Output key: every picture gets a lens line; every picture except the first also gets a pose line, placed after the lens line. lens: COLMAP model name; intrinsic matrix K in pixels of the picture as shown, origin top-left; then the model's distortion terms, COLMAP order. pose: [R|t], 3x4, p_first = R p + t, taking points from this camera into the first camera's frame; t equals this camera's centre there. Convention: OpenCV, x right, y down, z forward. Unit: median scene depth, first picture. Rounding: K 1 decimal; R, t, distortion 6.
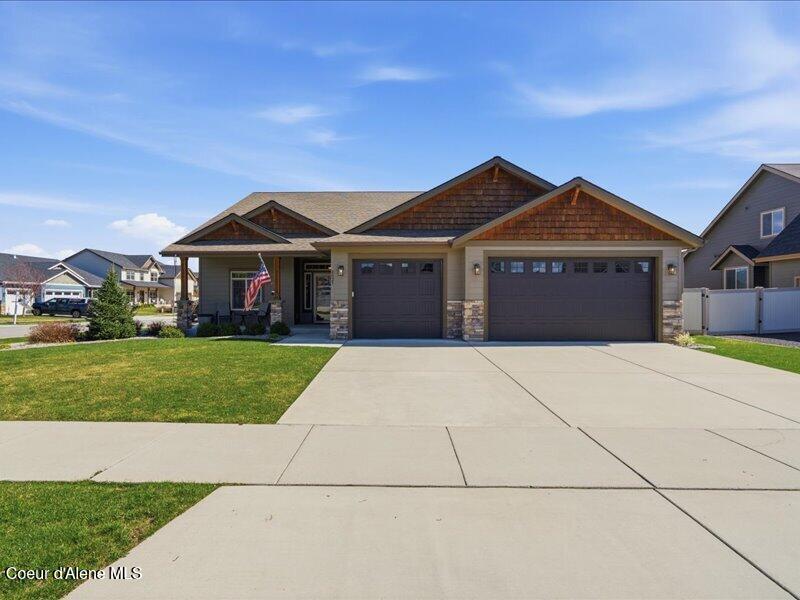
lens RADIAL K [[408.2, 0, 400.2], [0, 408.2, 302.8], [0, 0, 1]] dist [-0.010951, 0.005361]
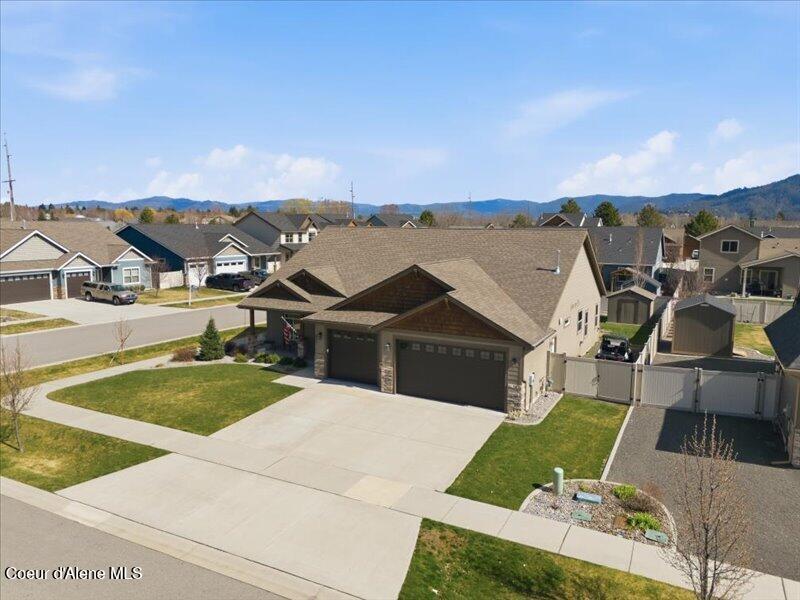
lens RADIAL K [[584.4, 0, 401.1], [0, 584.4, 297.6], [0, 0, 1]] dist [0.083620, -0.075952]
pose [[0.895045, 0.066241, -0.441029, 1.108028], [-0.013900, 0.992571, 0.120872, -0.496458], [0.445759, -0.102056, 0.889316, -0.836863]]
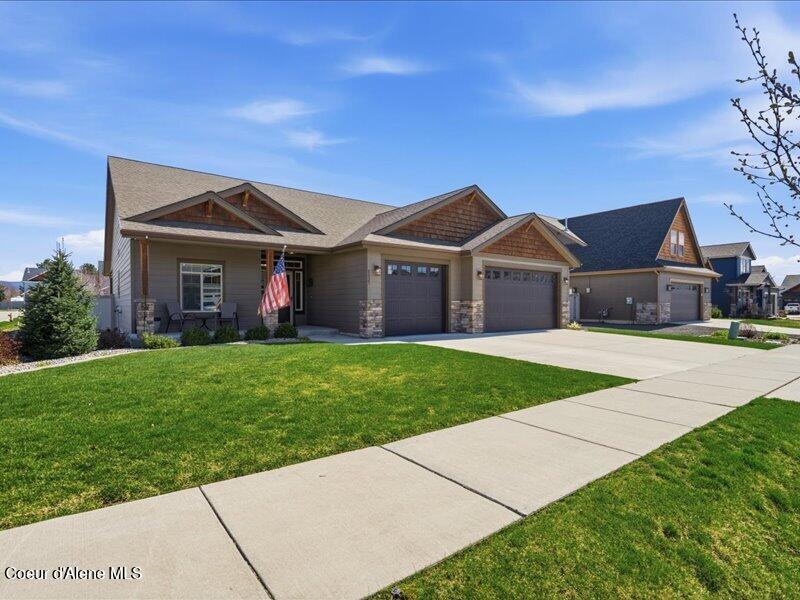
lens RADIAL K [[408.2, 0, 399.5], [0, 408.2, 314.9], [0, 0, 1]] dist [-0.010951, 0.005361]
pose [[0.790693, -0.014555, 0.612039, -0.724536], [0.006244, 0.999857, 0.015712, 0.016624], [-0.612180, -0.008602, 0.790671, 0.156662]]
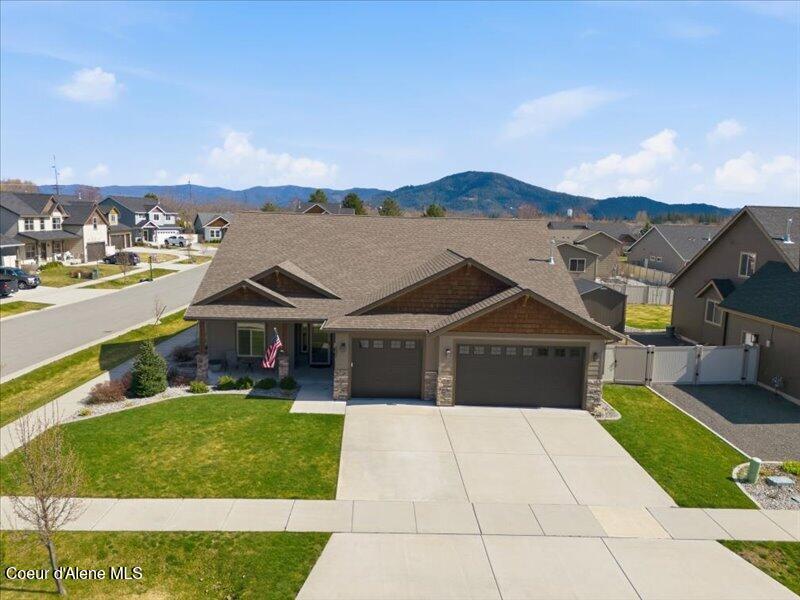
lens RADIAL K [[584.4, 0, 402.0], [0, 584.4, 300.4], [0, 0, 1]] dist [0.083620, -0.075952]
pose [[0.998779, 0.021603, 0.044424, -0.045502], [-0.027361, 0.990684, 0.133400, -0.470452], [-0.041128, -0.134453, 0.990066, -0.790566]]
